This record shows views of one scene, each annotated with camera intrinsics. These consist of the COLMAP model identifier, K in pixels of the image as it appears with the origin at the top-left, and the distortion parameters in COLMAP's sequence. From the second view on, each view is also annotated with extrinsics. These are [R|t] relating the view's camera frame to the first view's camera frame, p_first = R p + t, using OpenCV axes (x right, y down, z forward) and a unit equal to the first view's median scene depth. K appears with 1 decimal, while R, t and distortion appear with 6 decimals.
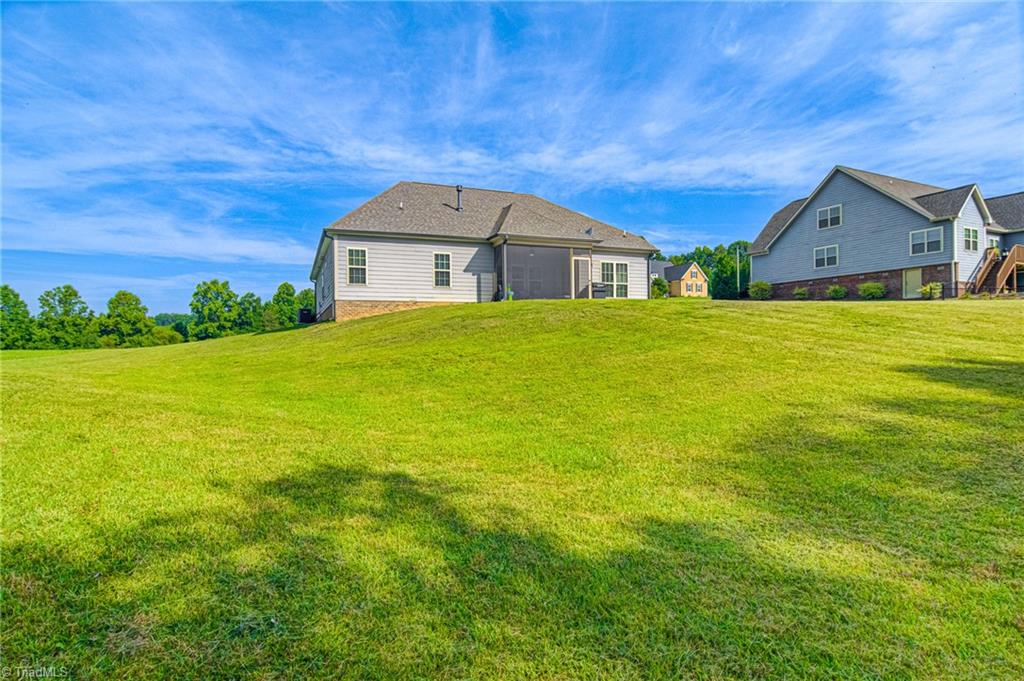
lens RADIAL K [[552.0, 0, 511.6], [0, 552.0, 337.6], [0, 0, 1]] dist [0.005022, -0.005217]
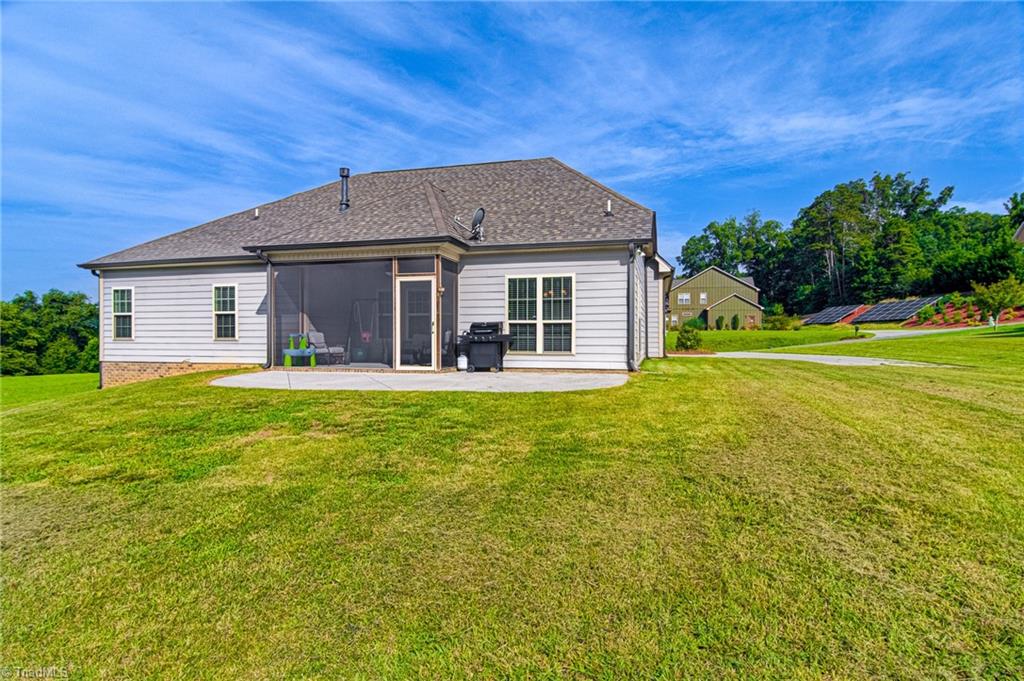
lens RADIAL K [[587.3, 0, 511.9], [0, 587.3, 337.2], [0, 0, 1]] dist [0.004605, -0.000513]
pose [[0.783981, 0.008610, -0.620725, 0.519380], [-0.005743, 0.999962, 0.006617, -0.095758], [0.620758, -0.001623, 0.784000, 0.648927]]
